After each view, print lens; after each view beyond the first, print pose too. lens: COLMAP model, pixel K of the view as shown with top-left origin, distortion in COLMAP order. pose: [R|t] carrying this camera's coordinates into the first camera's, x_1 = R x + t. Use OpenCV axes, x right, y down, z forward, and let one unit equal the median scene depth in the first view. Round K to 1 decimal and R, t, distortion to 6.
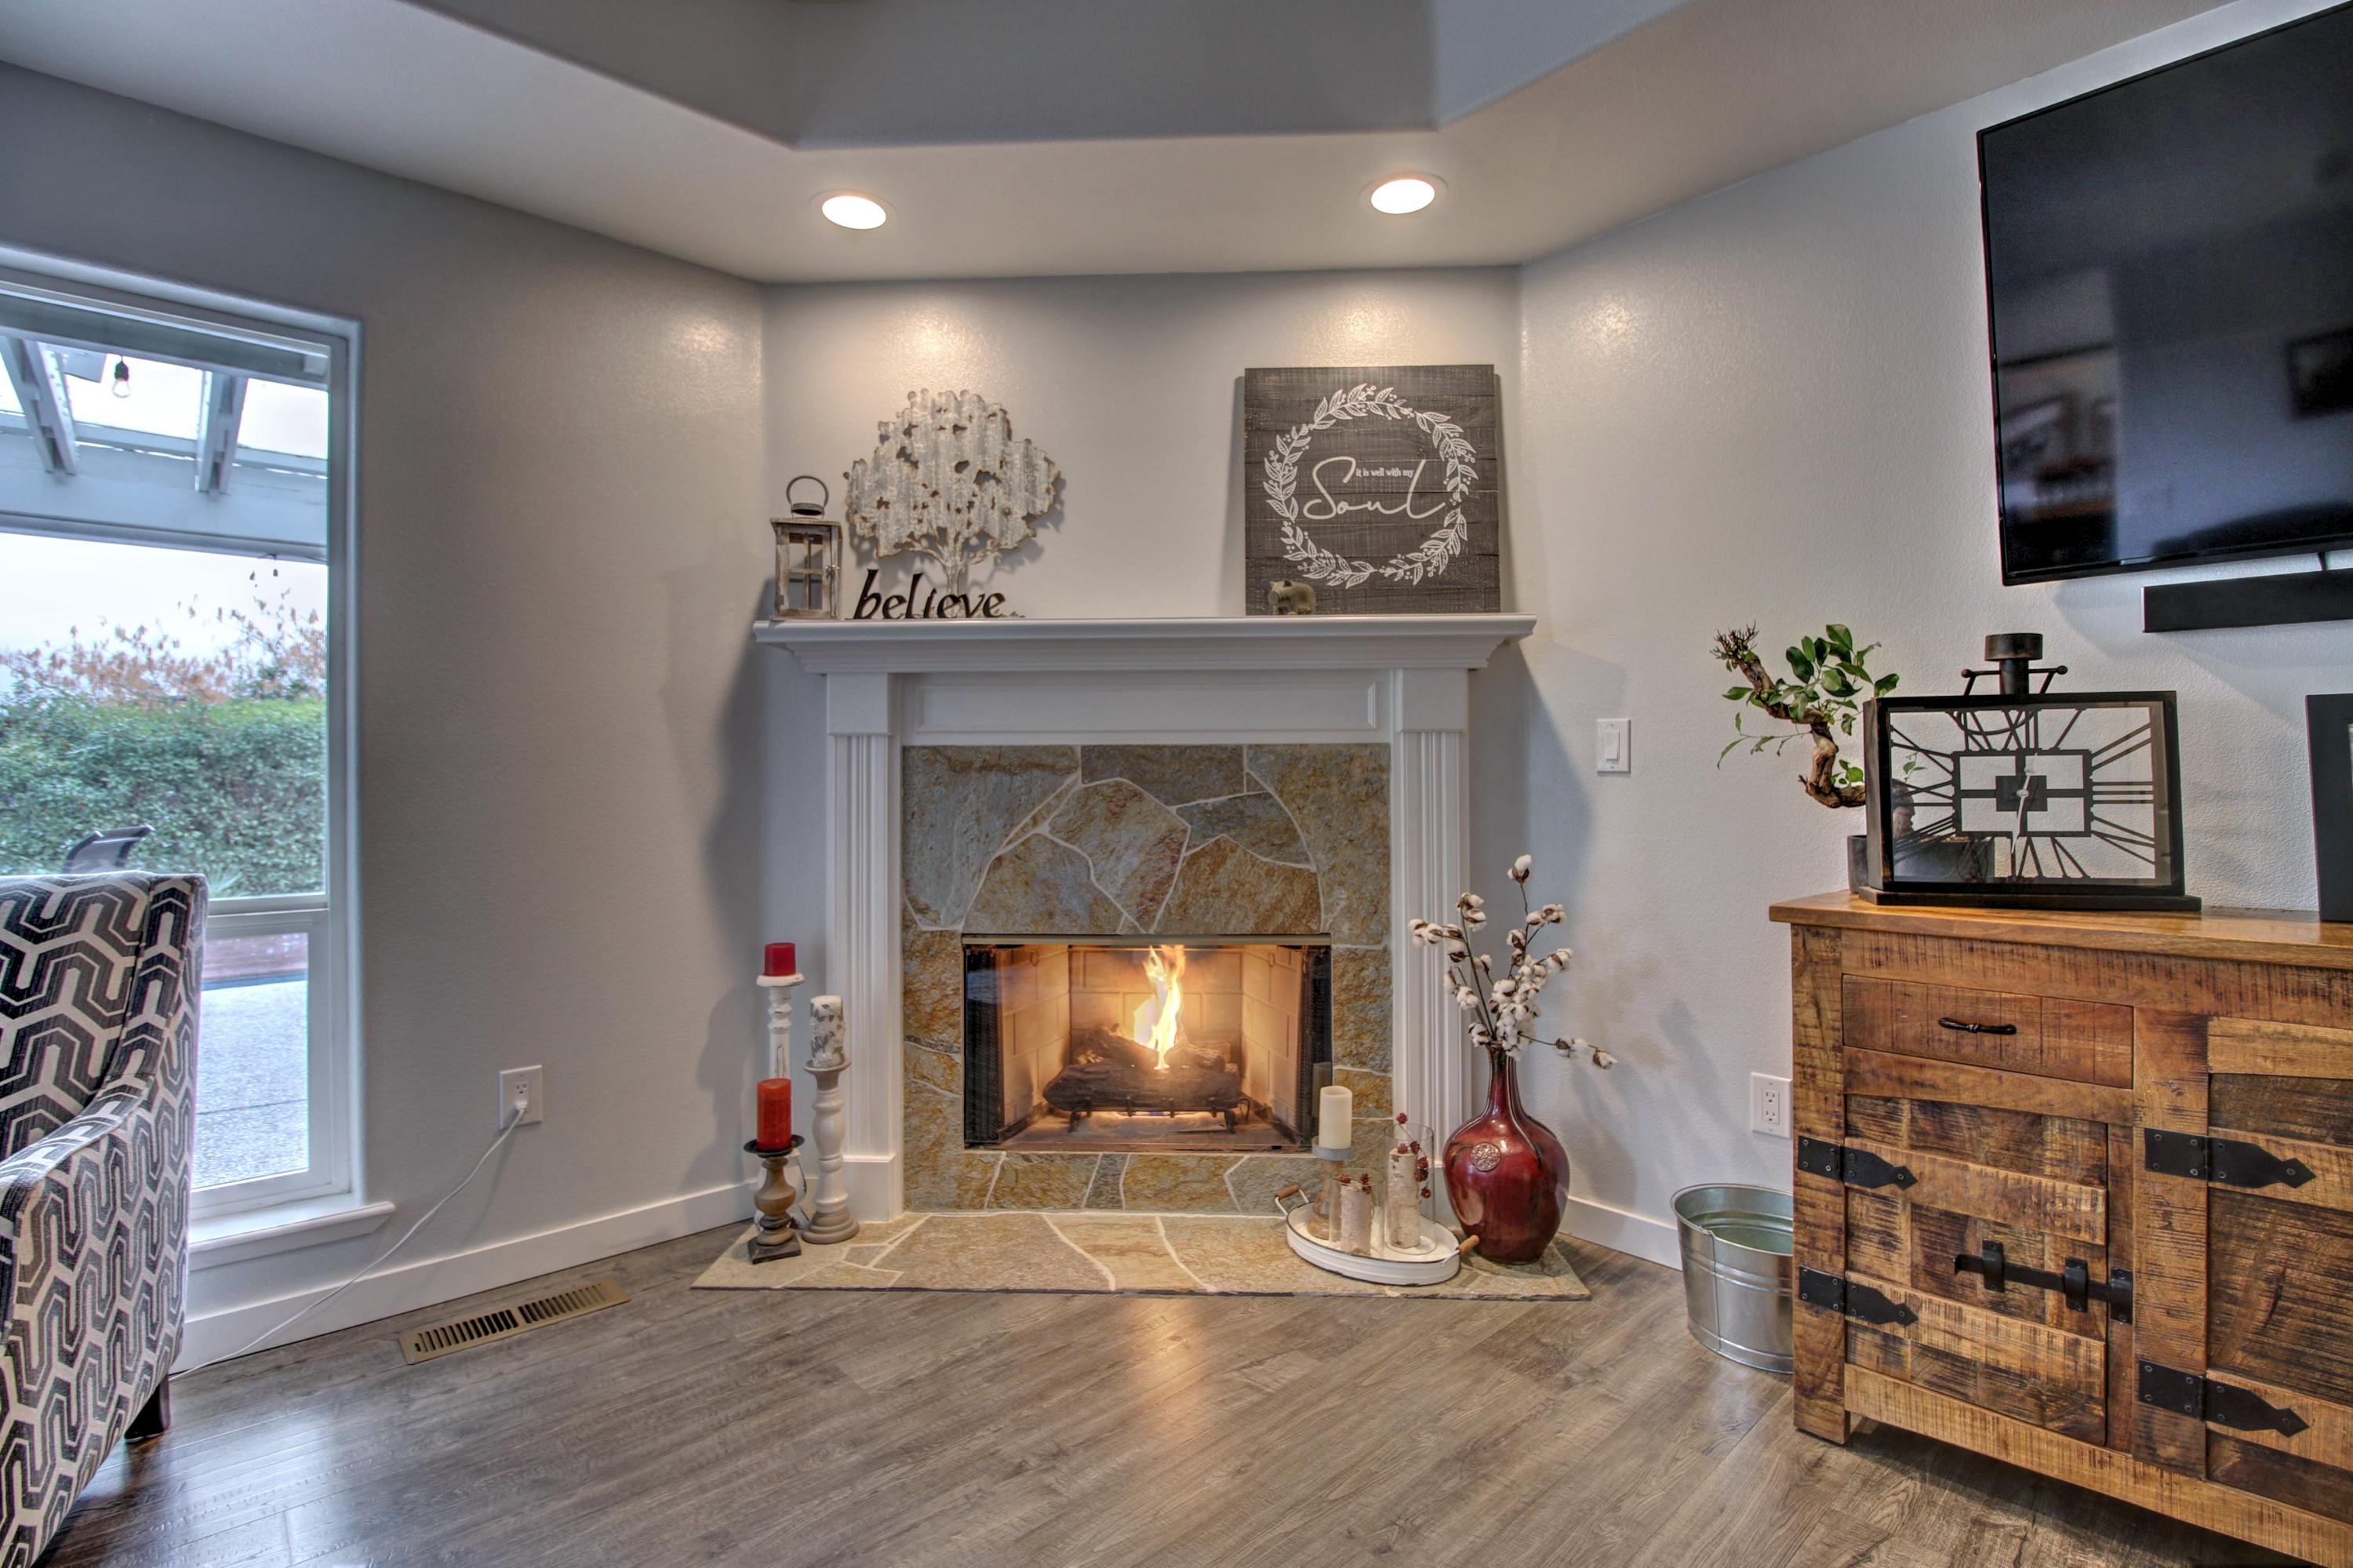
lens RADIAL K [[1088.7, 0, 1181.0], [0, 1088.7, 770.3], [0, 0, 1]] dist [0.000683, -0.014169]
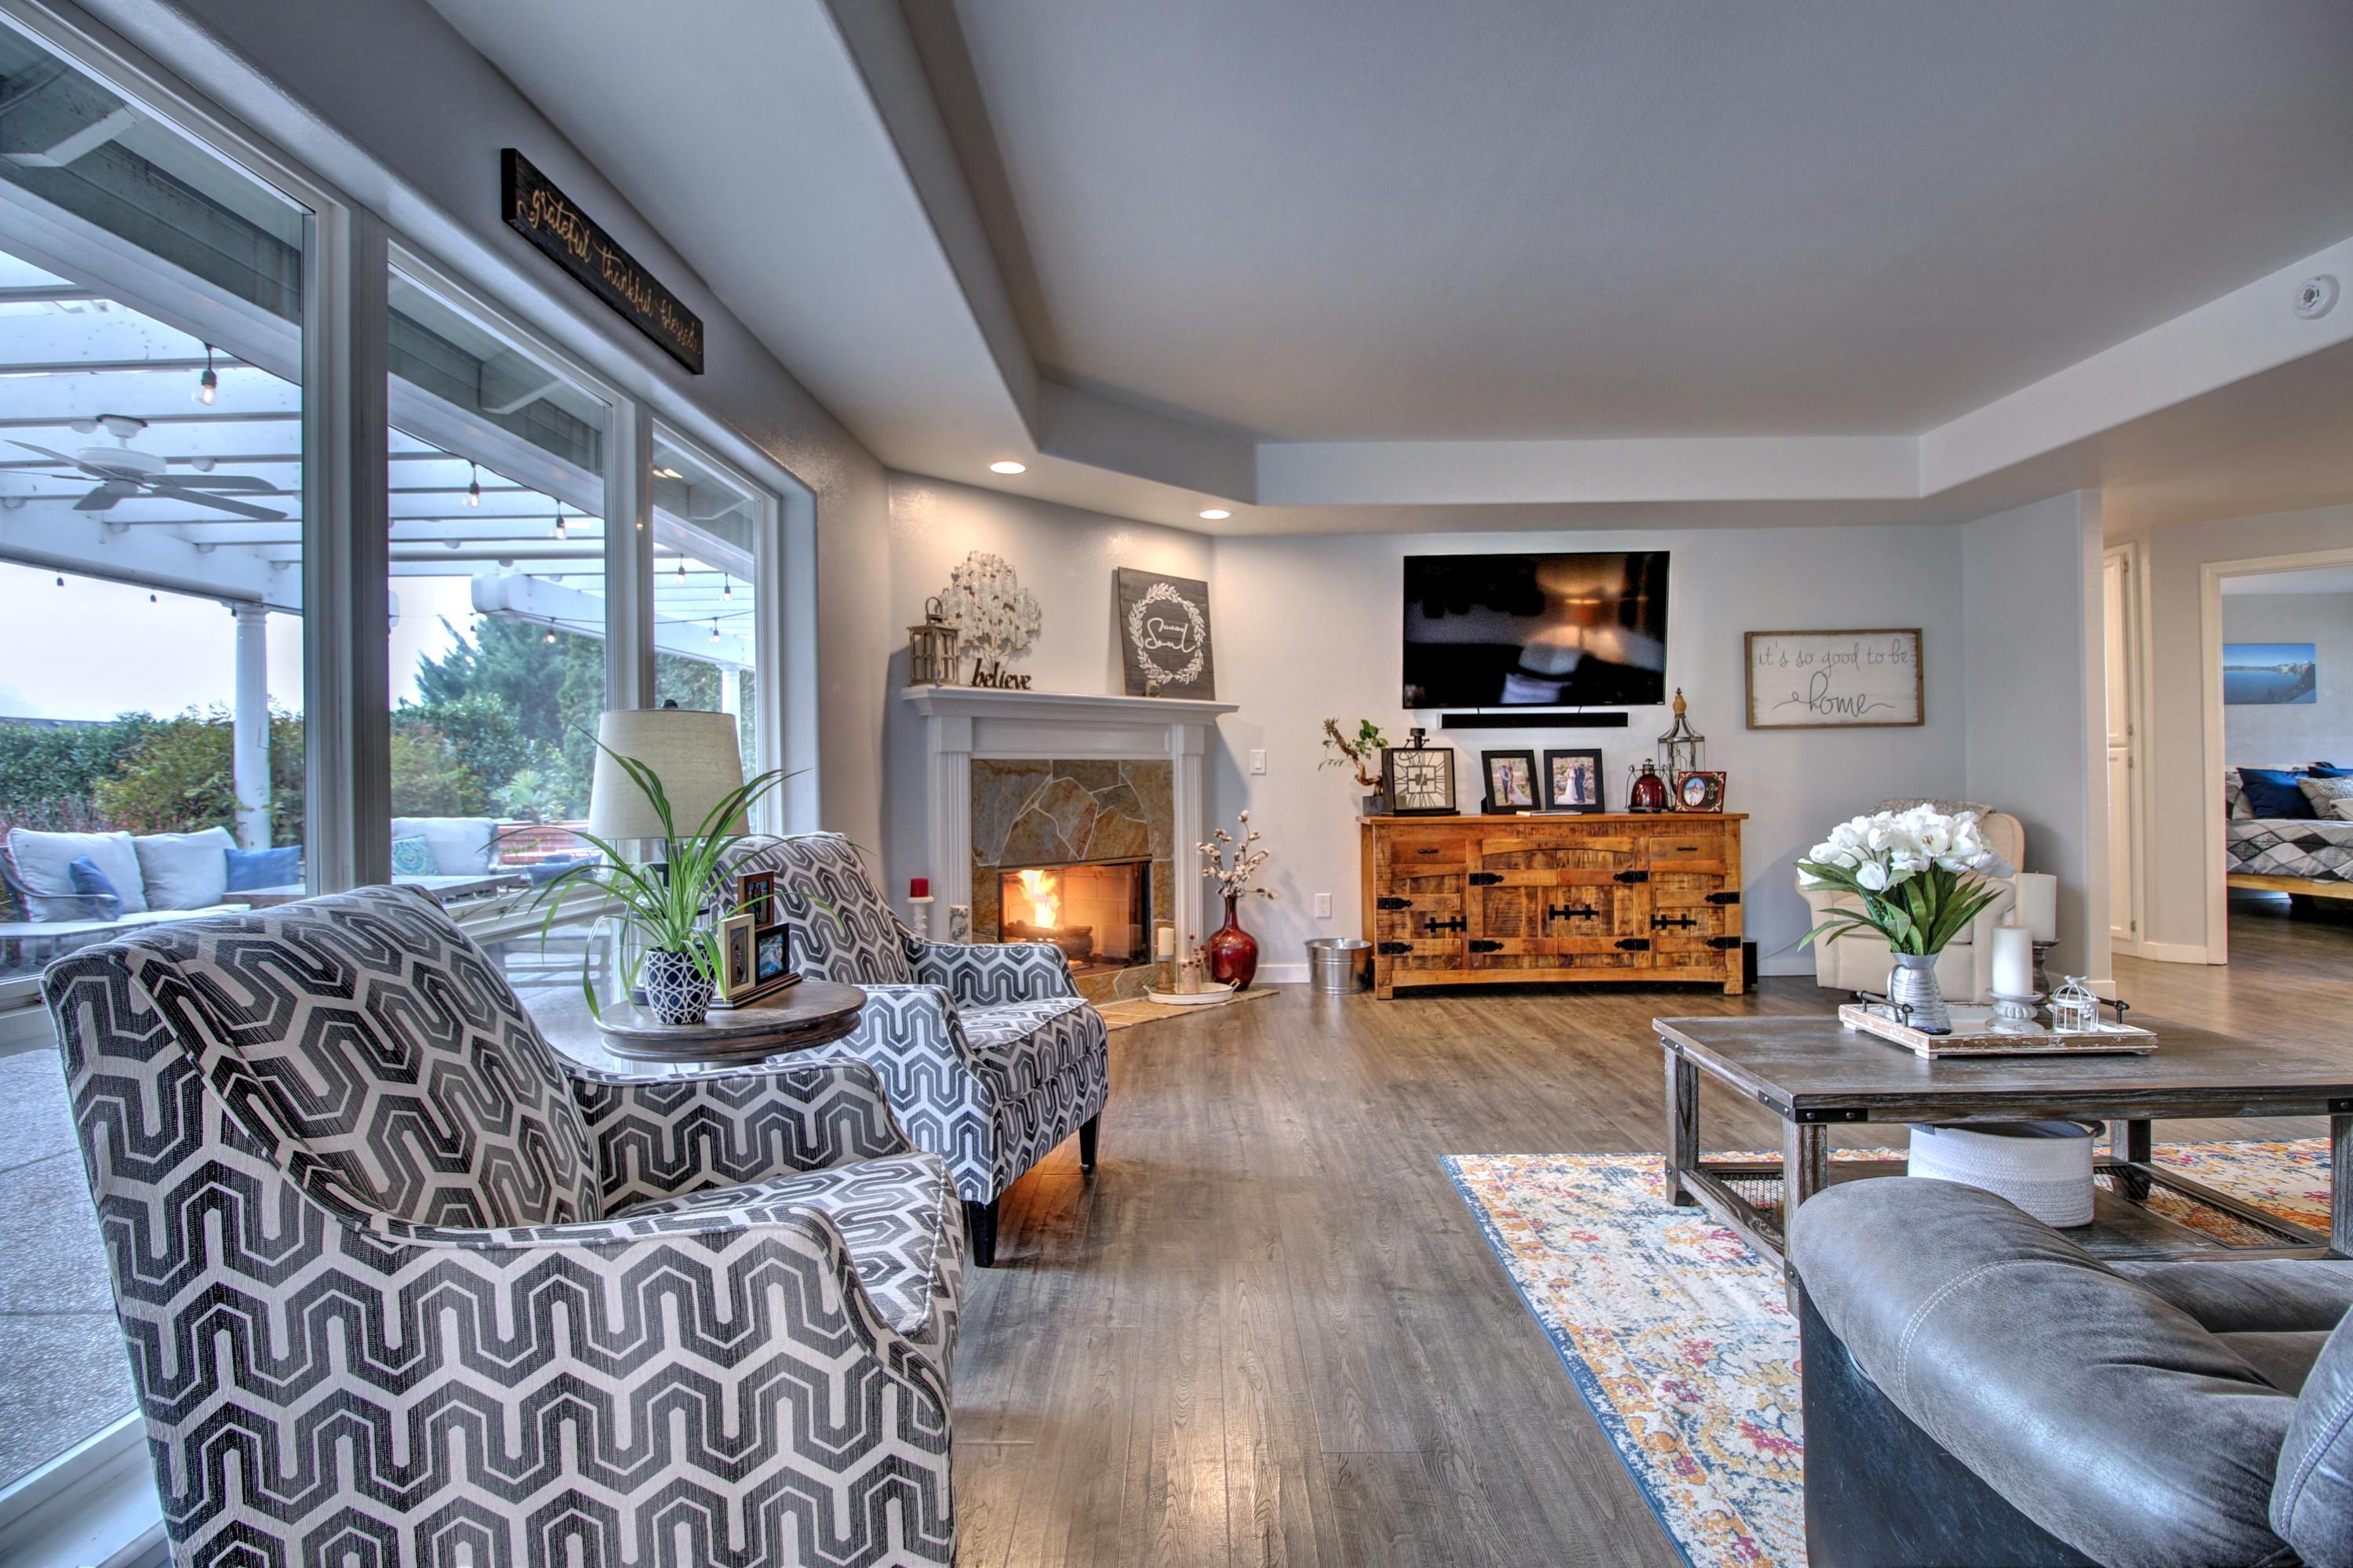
lens RADIAL K [[1088.7, 0, 1181.0], [0, 1088.7, 770.3], [0, 0, 1]] dist [0.000683, -0.014169]
pose [[0.683969, -0.000147, 0.729511, -1.329163], [0.002627, 0.999994, -0.002261, -0.000265], [-0.729506, 0.003463, 0.683965, -0.425586]]
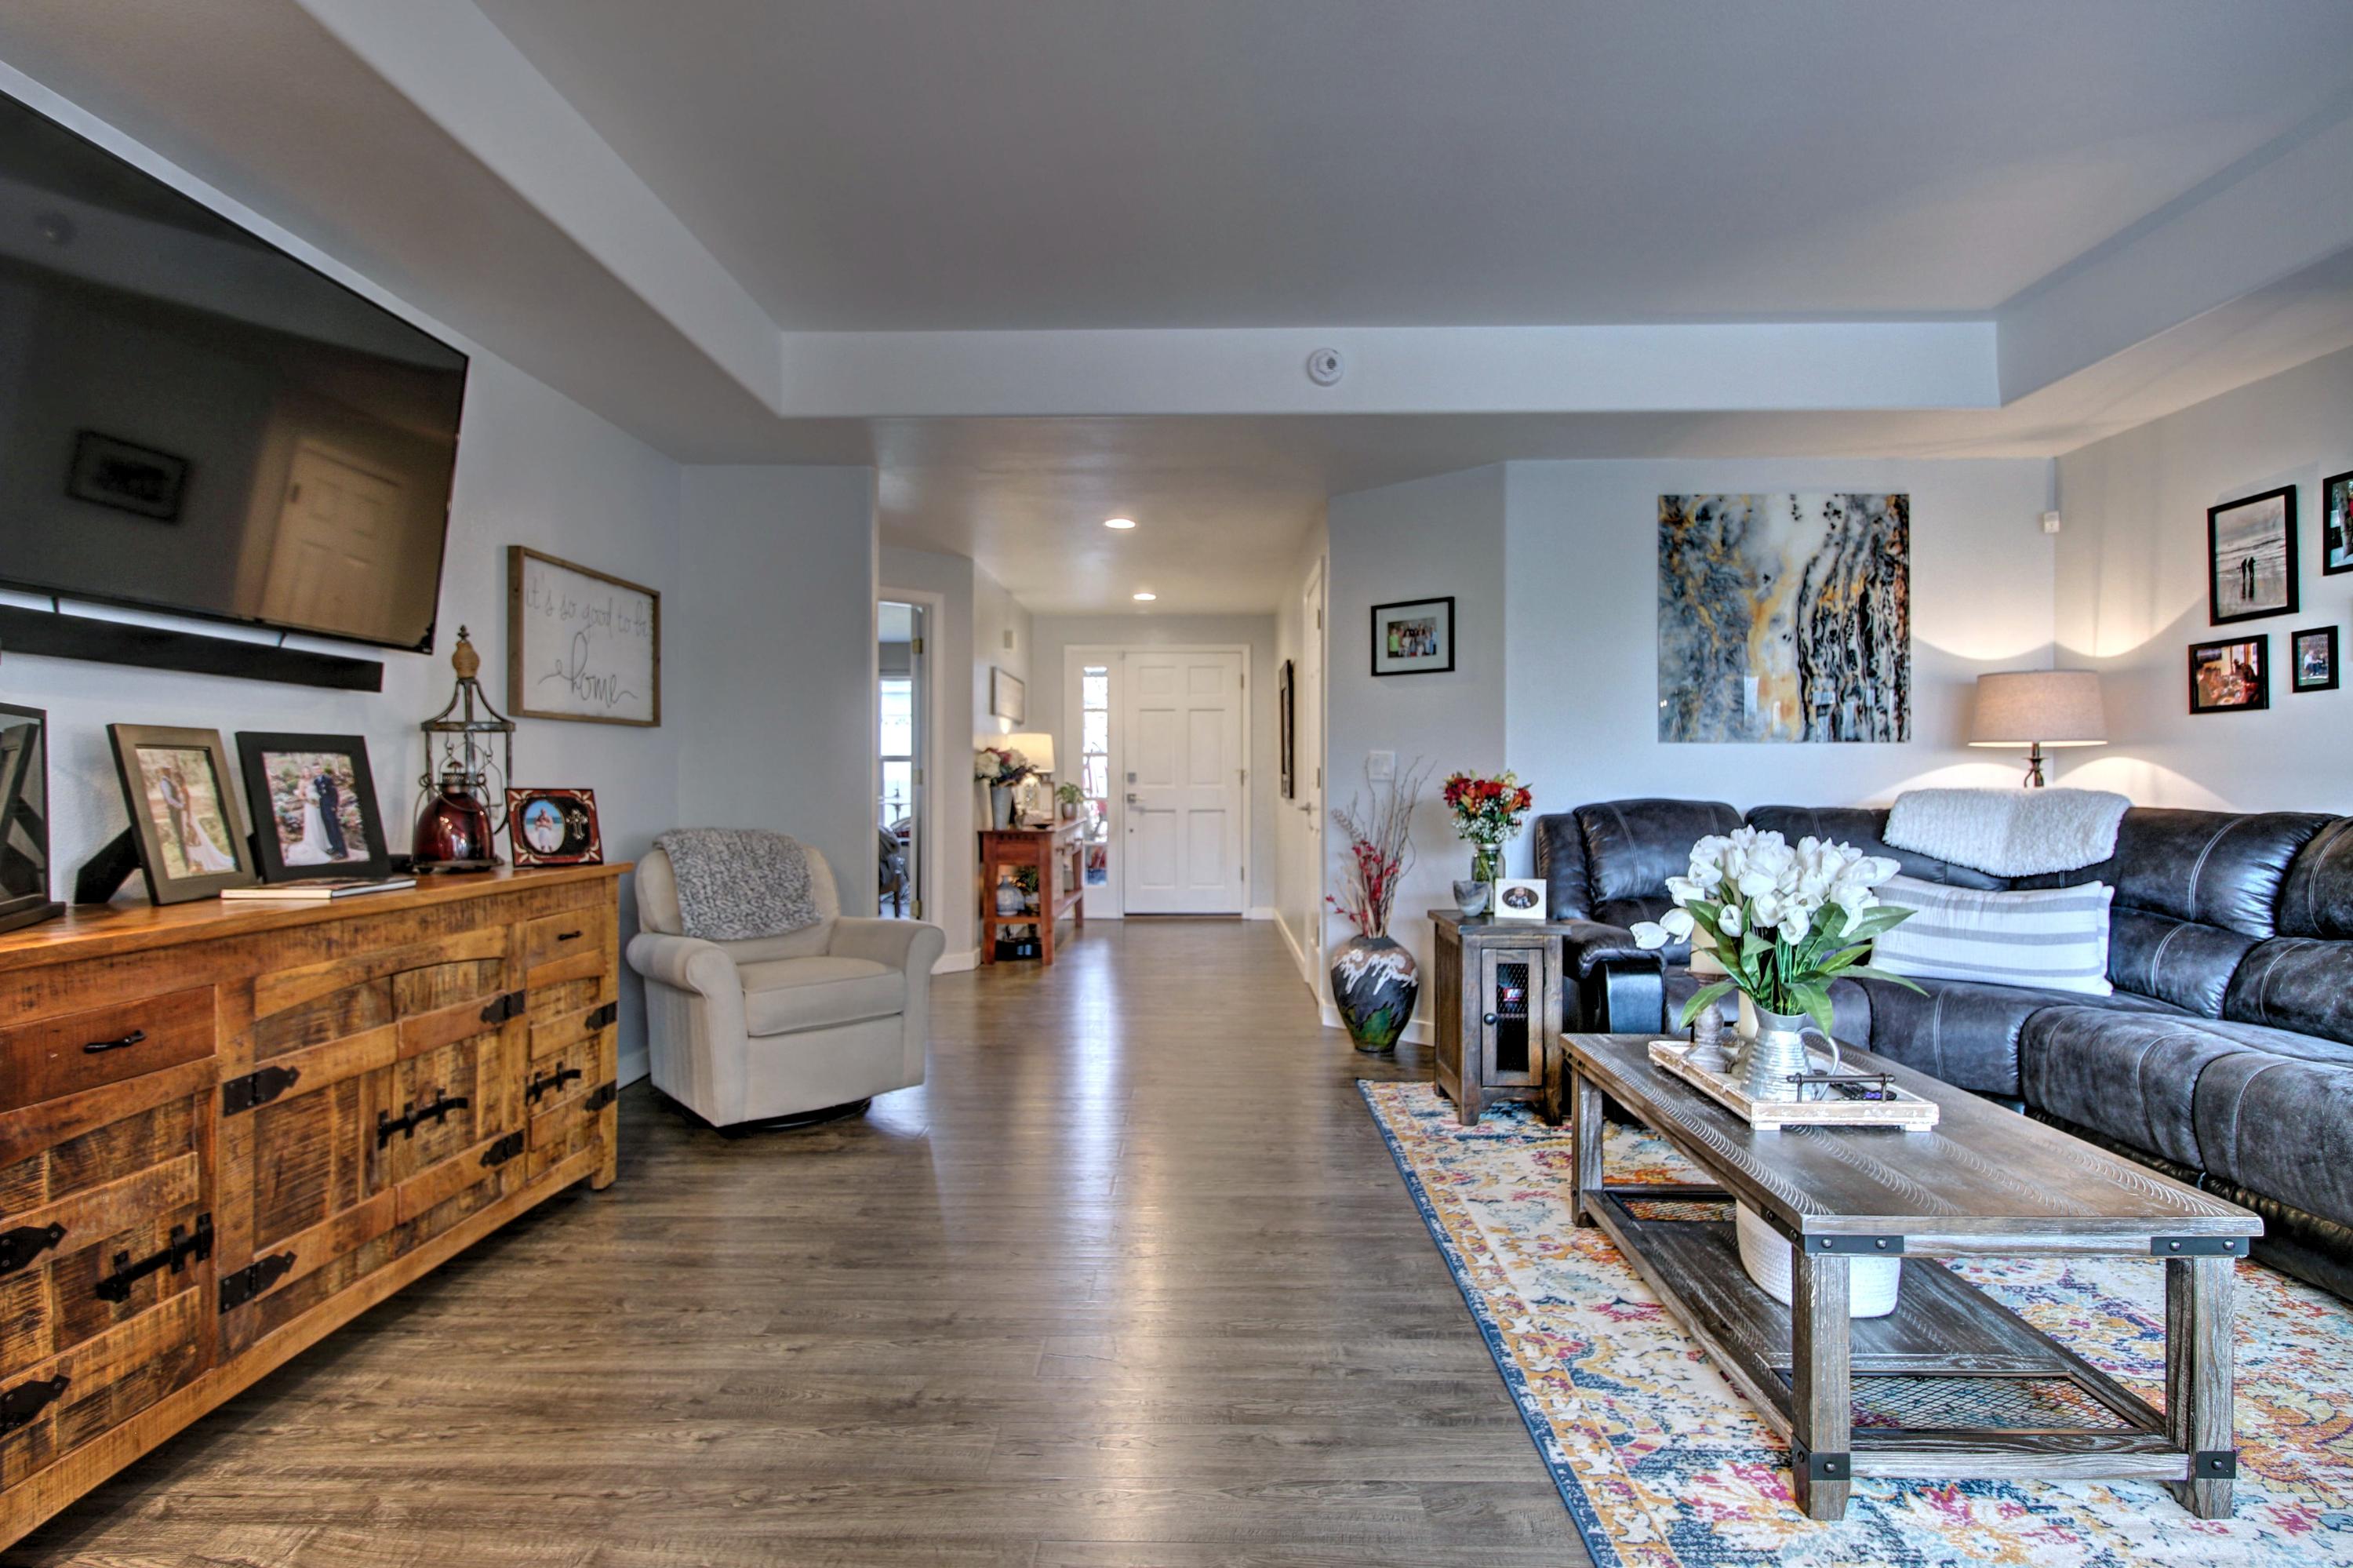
lens RADIAL K [[1173.6, 0, 1180.7], [0, 1173.6, 774.1], [0, 0, 1]] dist [0.000530, -0.013030]
pose [[-0.722681, 0.012095, 0.691076, -0.438038], [0.000193, 0.999850, -0.017298, 0.006206], [-0.691182, -0.012367, -0.722575, 0.679641]]
